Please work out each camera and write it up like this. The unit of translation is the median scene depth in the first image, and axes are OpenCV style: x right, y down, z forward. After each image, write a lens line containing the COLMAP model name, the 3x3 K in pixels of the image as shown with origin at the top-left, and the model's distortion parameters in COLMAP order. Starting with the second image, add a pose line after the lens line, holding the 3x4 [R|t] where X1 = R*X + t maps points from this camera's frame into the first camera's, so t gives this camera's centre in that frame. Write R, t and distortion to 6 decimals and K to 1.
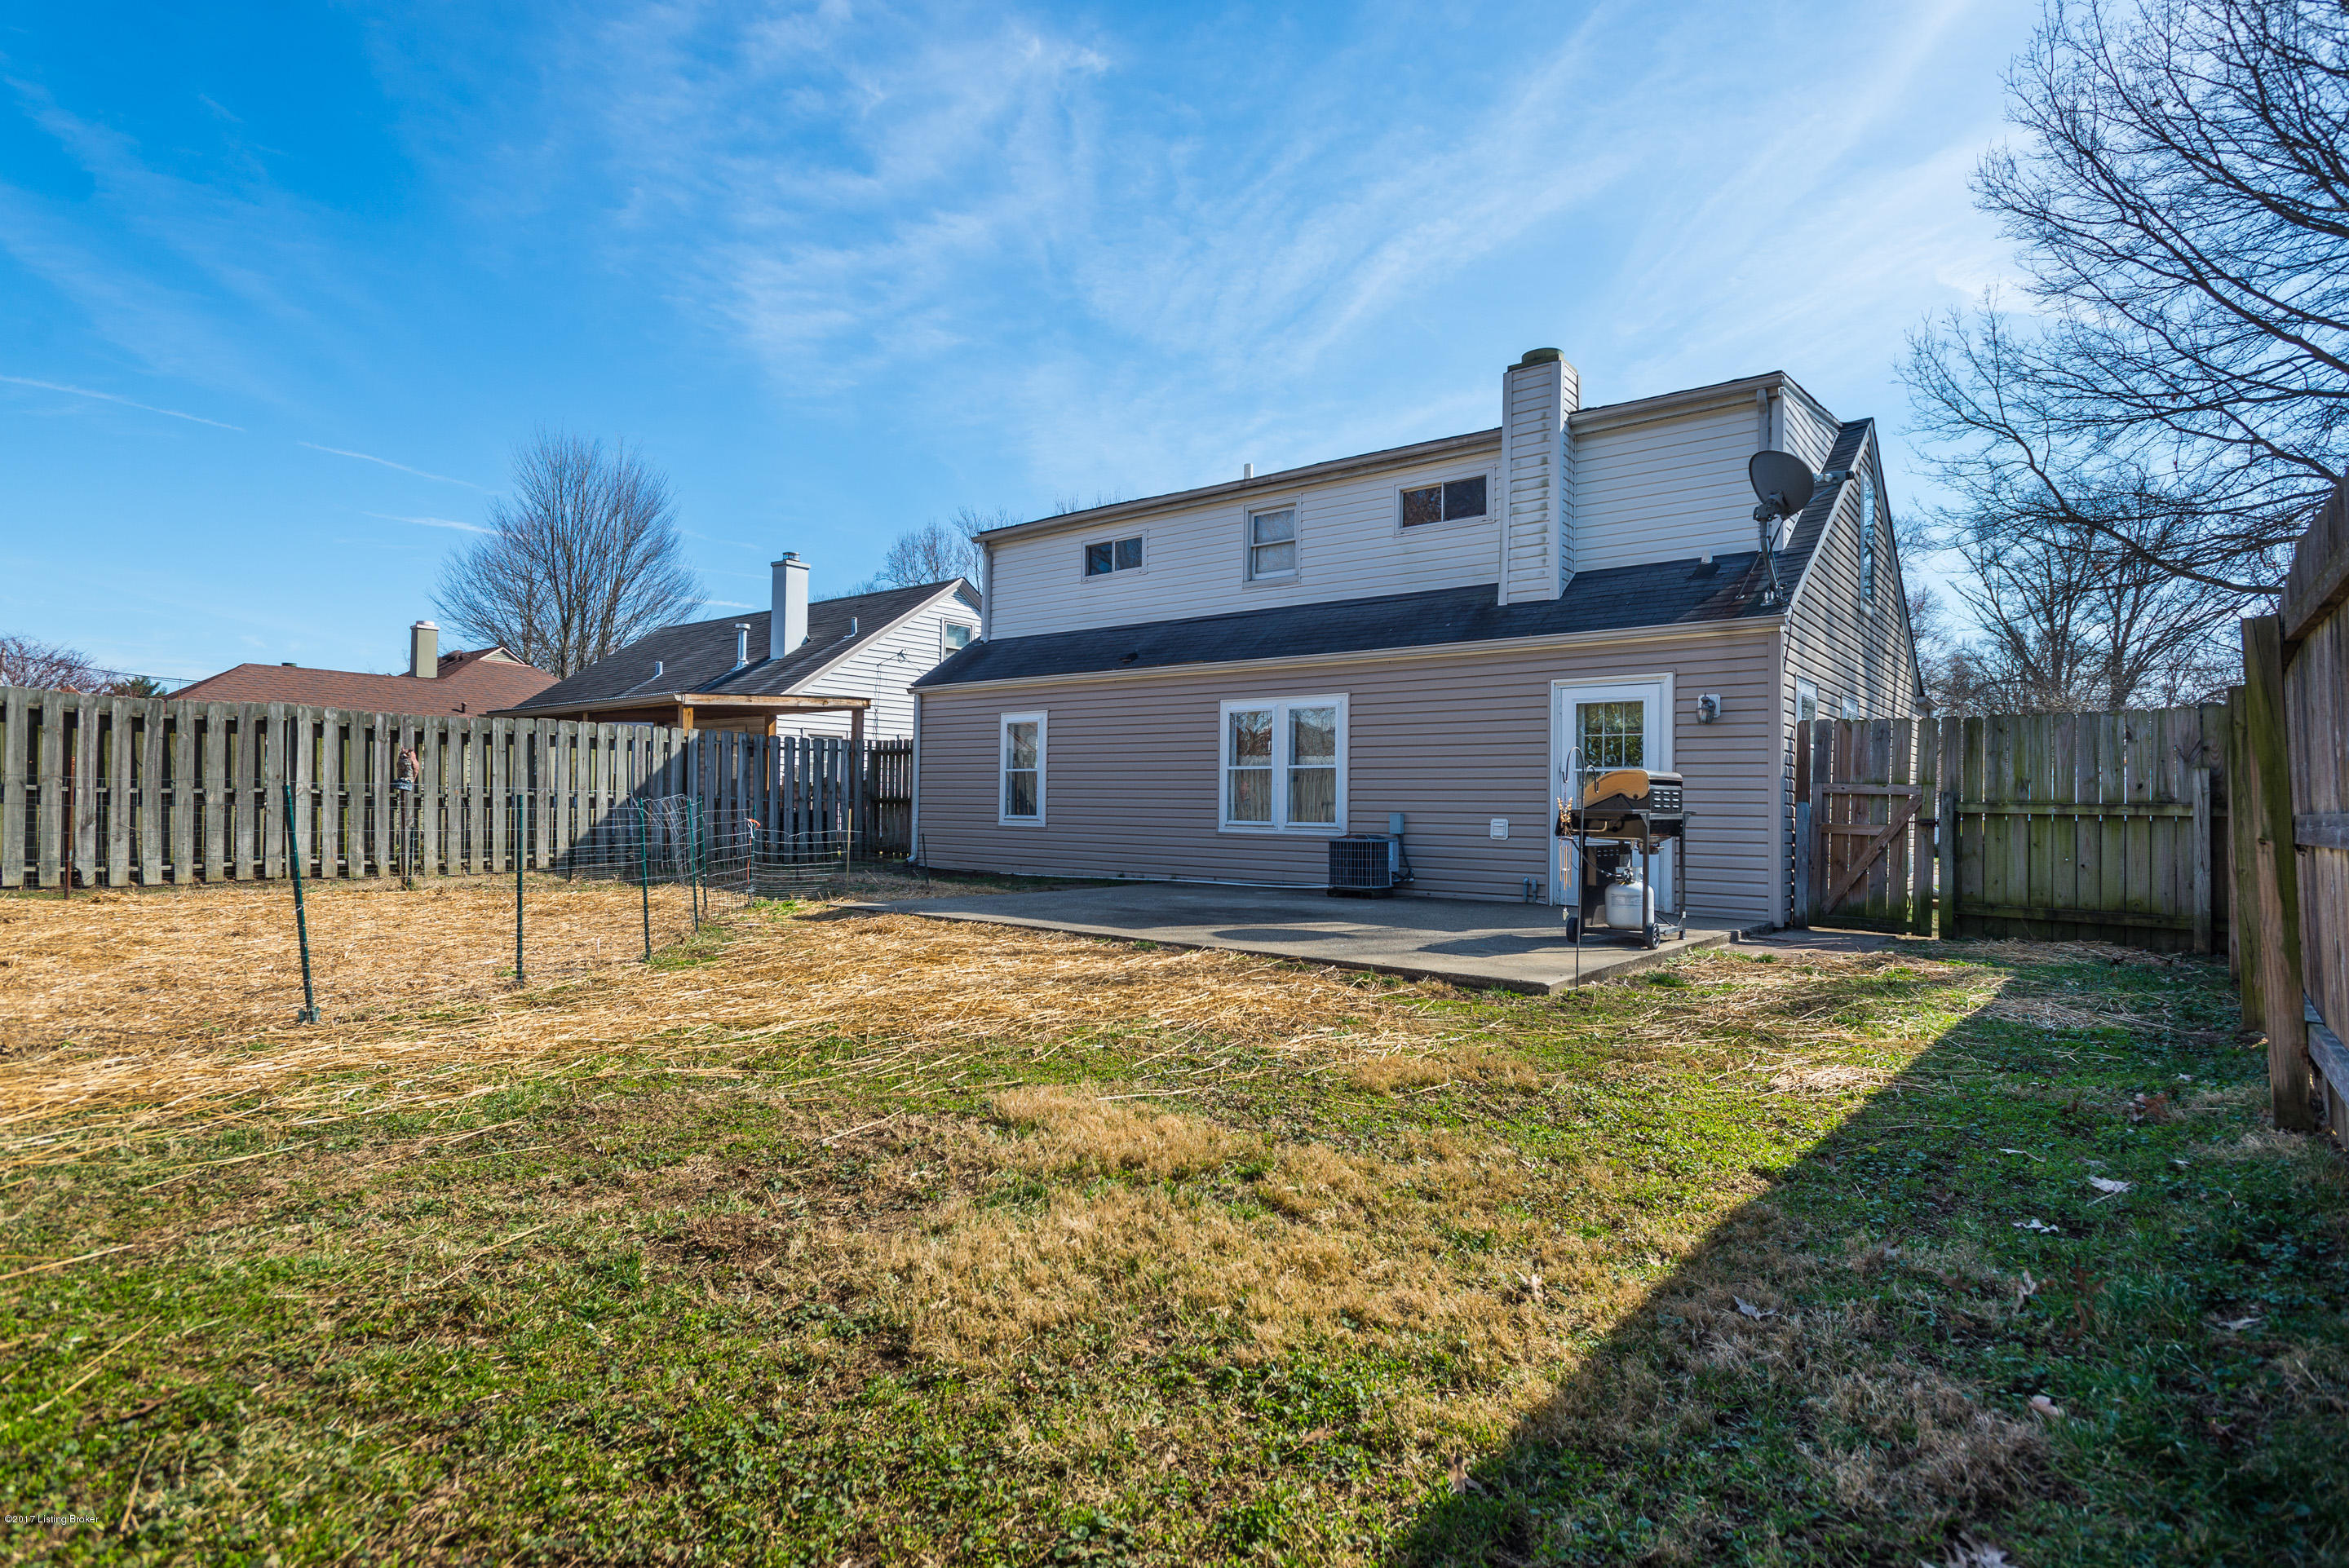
lens RADIAL K [[1189.4, 0, 1174.5], [0, 1189.4, 784.0], [0, 0, 1]] dist [0.001205, -0.000231]
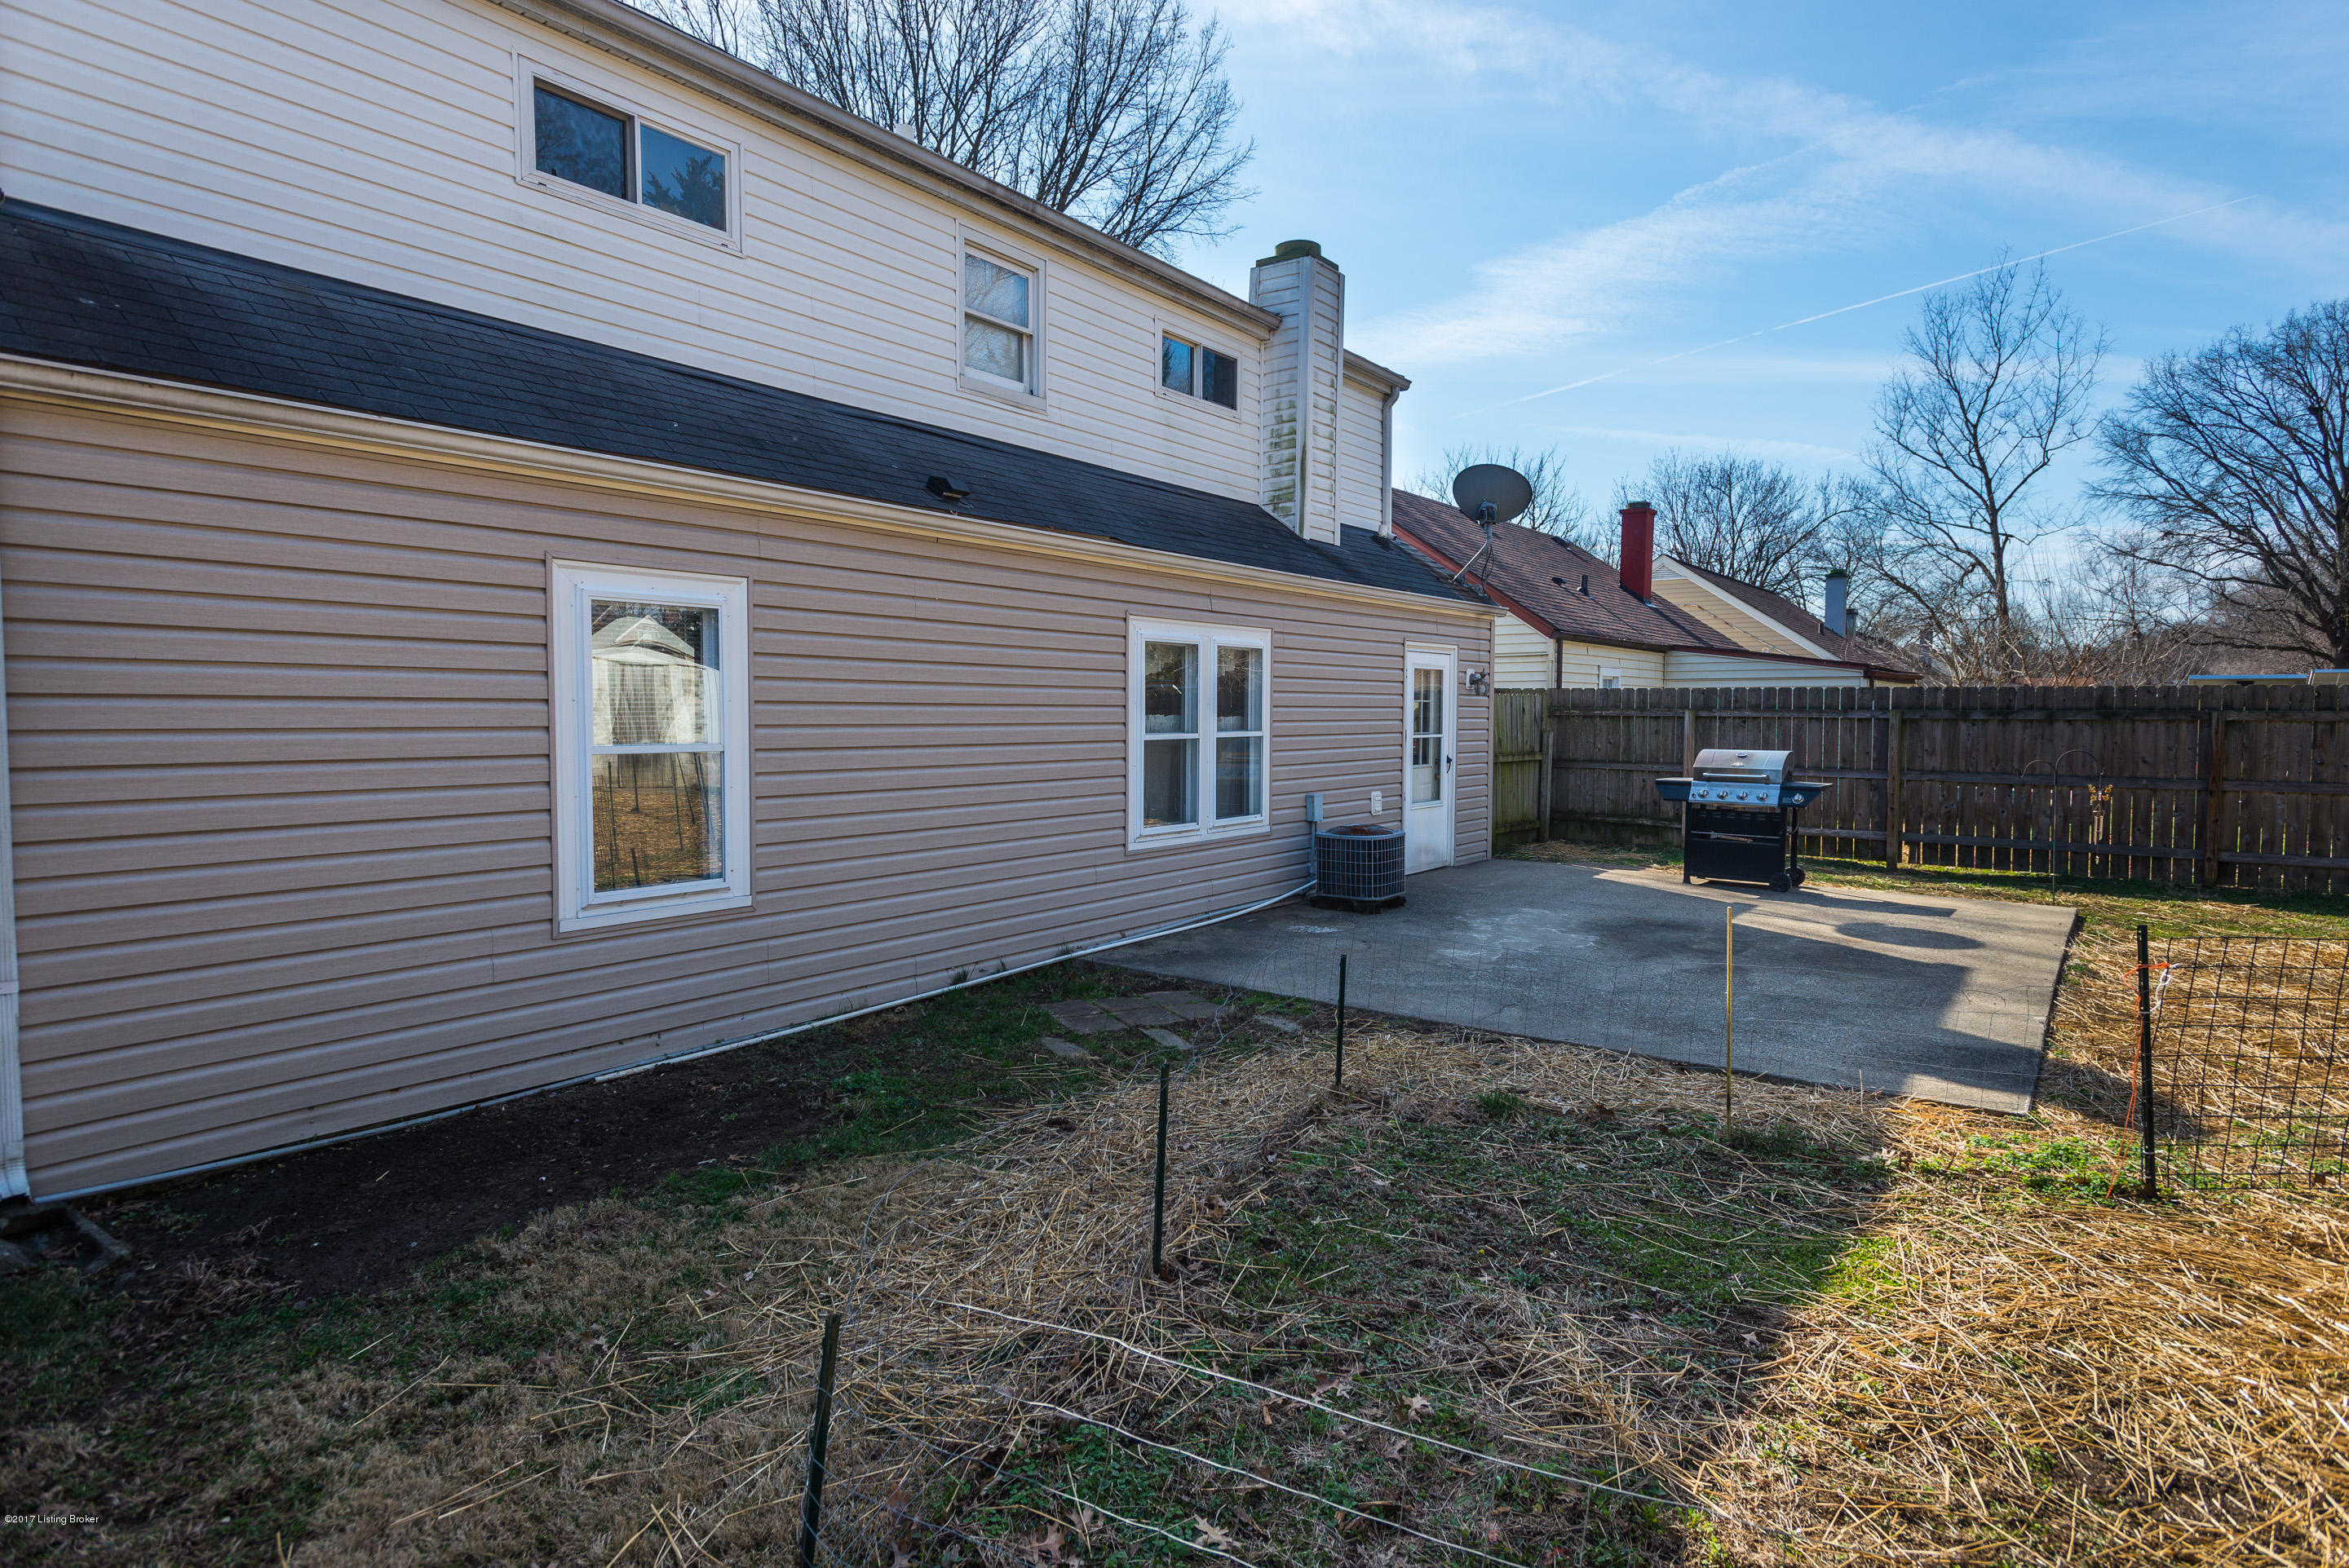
lens RADIAL K [[1244.9, 0, 1174.5], [0, 1244.9, 784.0], [0, 0, 1]] dist [0.001116, 0.000064]
pose [[-0.034355, -0.072474, 0.996778, -0.549718], [-0.020121, 0.997215, 0.071812, -0.034245], [-0.999207, -0.017589, -0.035717, 1.008857]]
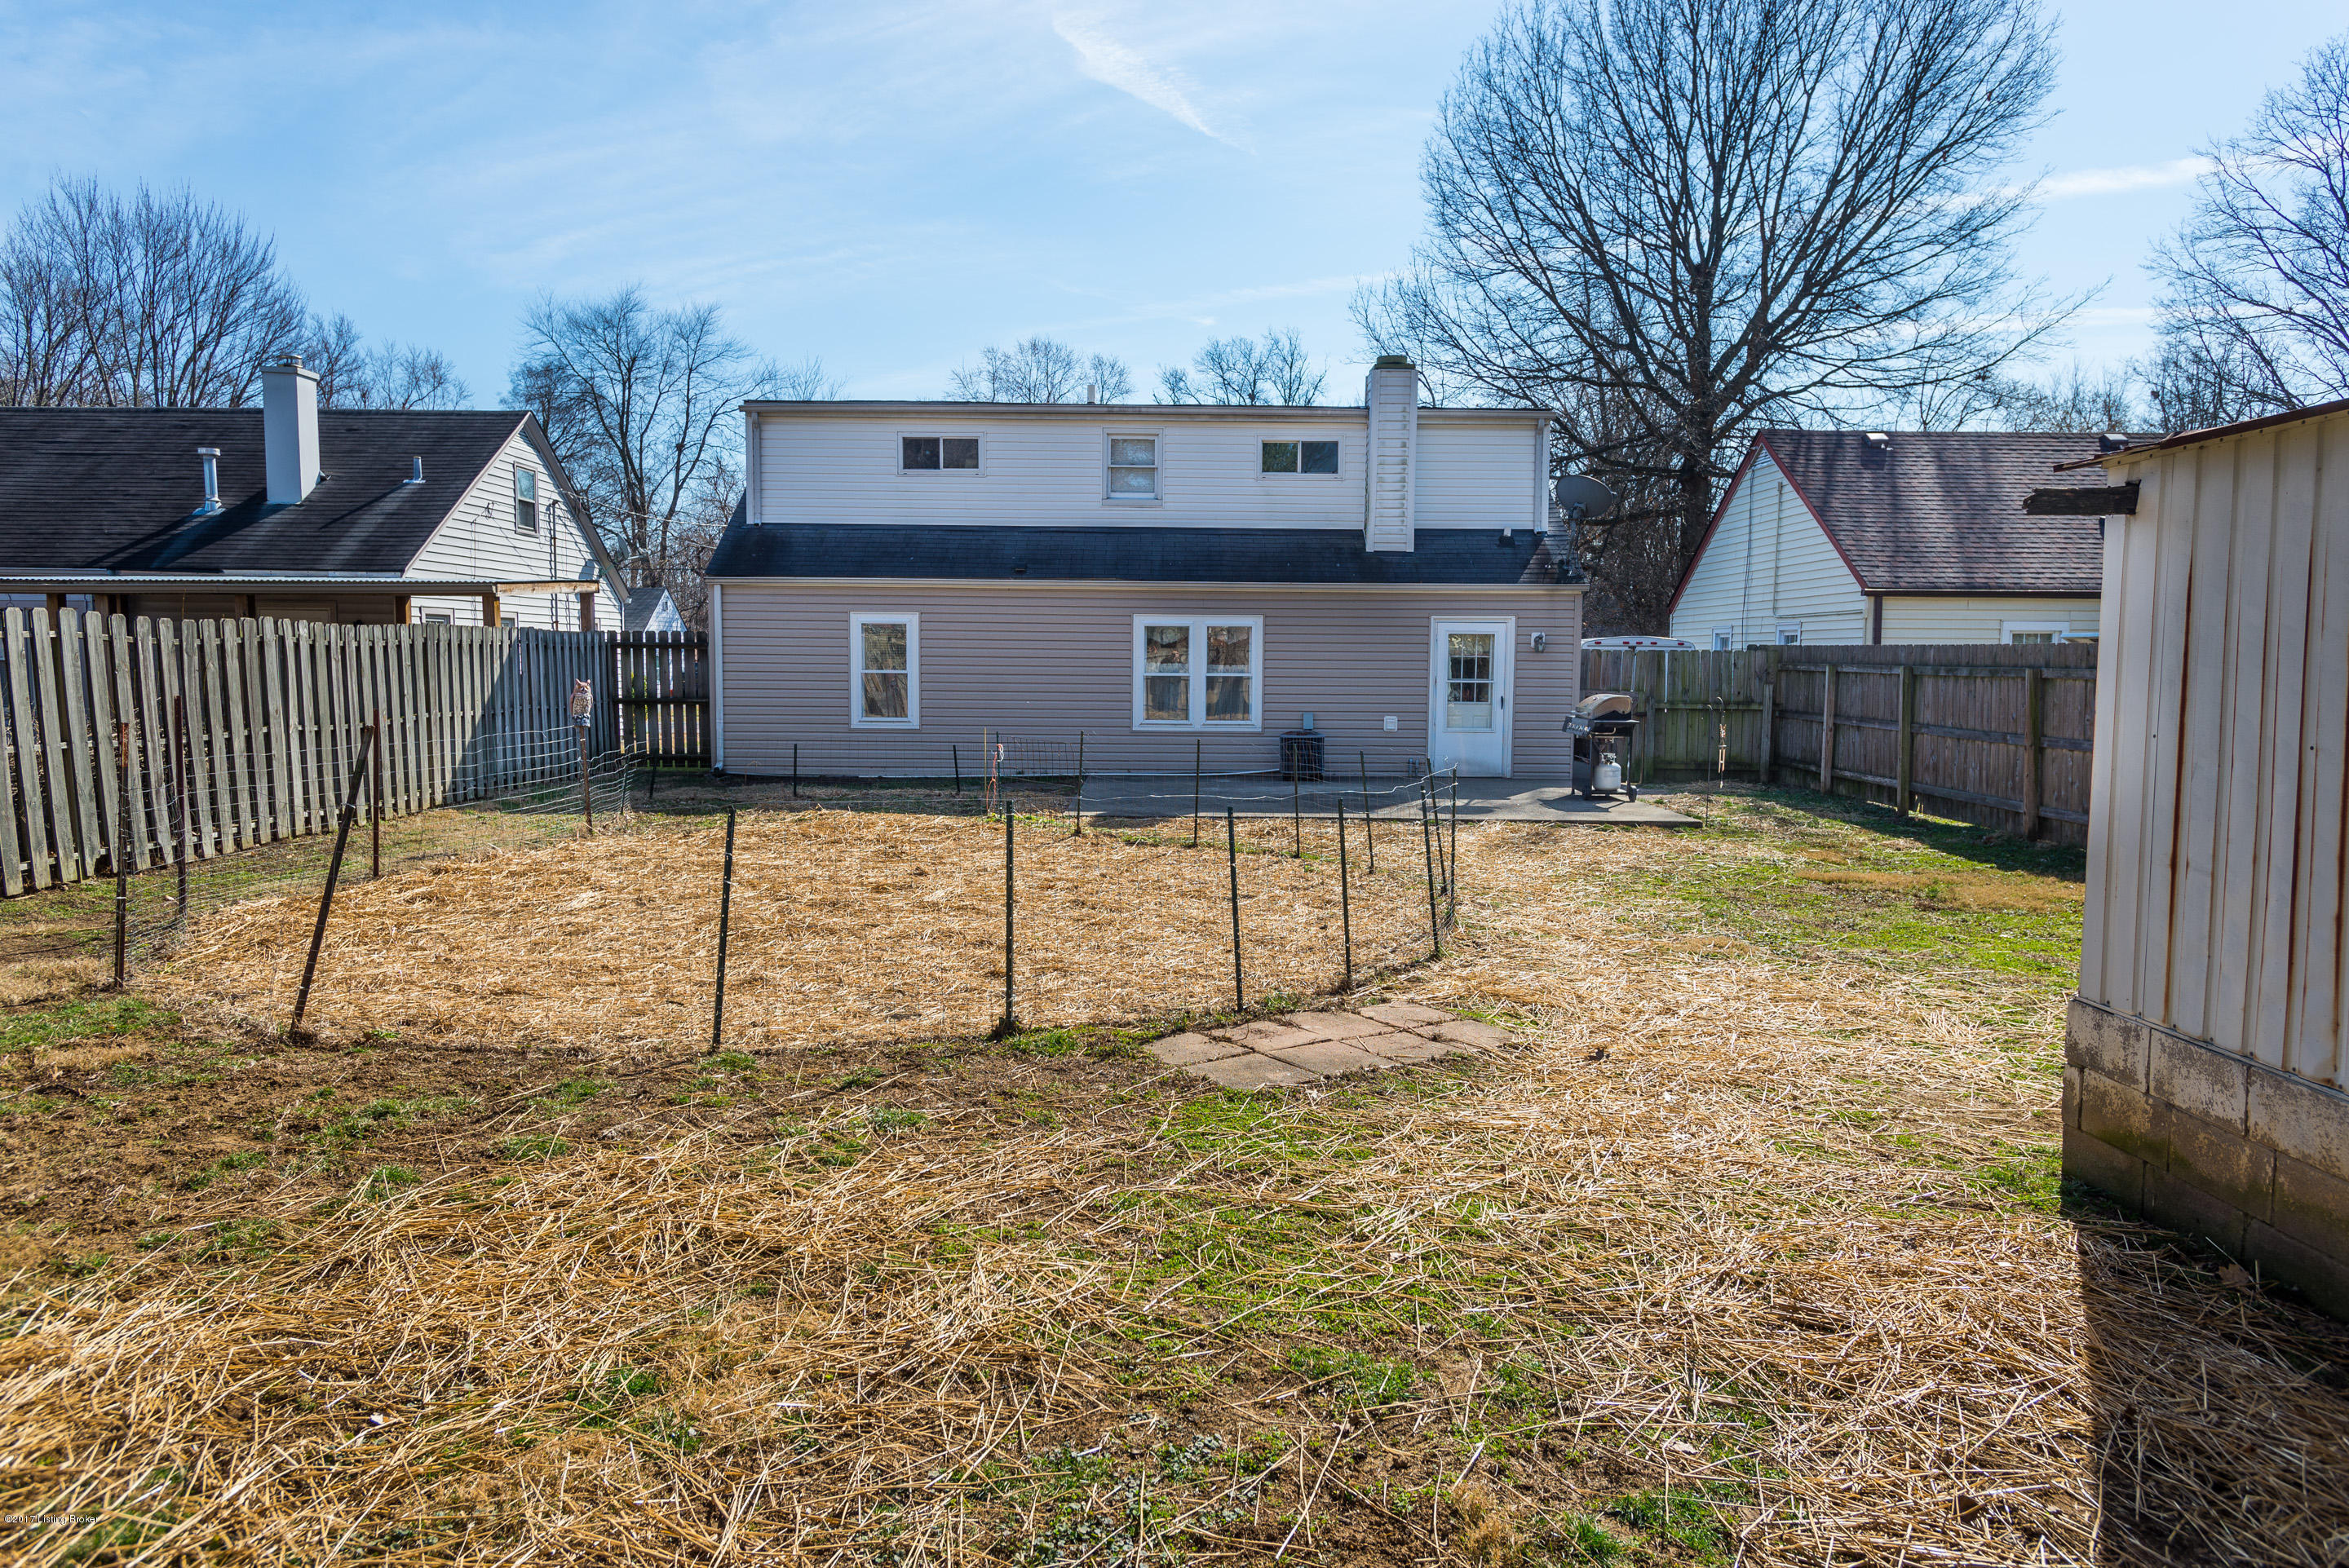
lens RADIAL K [[1557.9, 0, 1174.5], [0, 1557.9, 784.0], [0, 0, 1]] dist [-0.032386, -0.000230]
pose [[0.771086, -0.062501, 0.633656, -0.890889], [-0.010140, 0.993839, 0.110366, -0.074004], [-0.636650, -0.091527, 0.765702, -0.177586]]
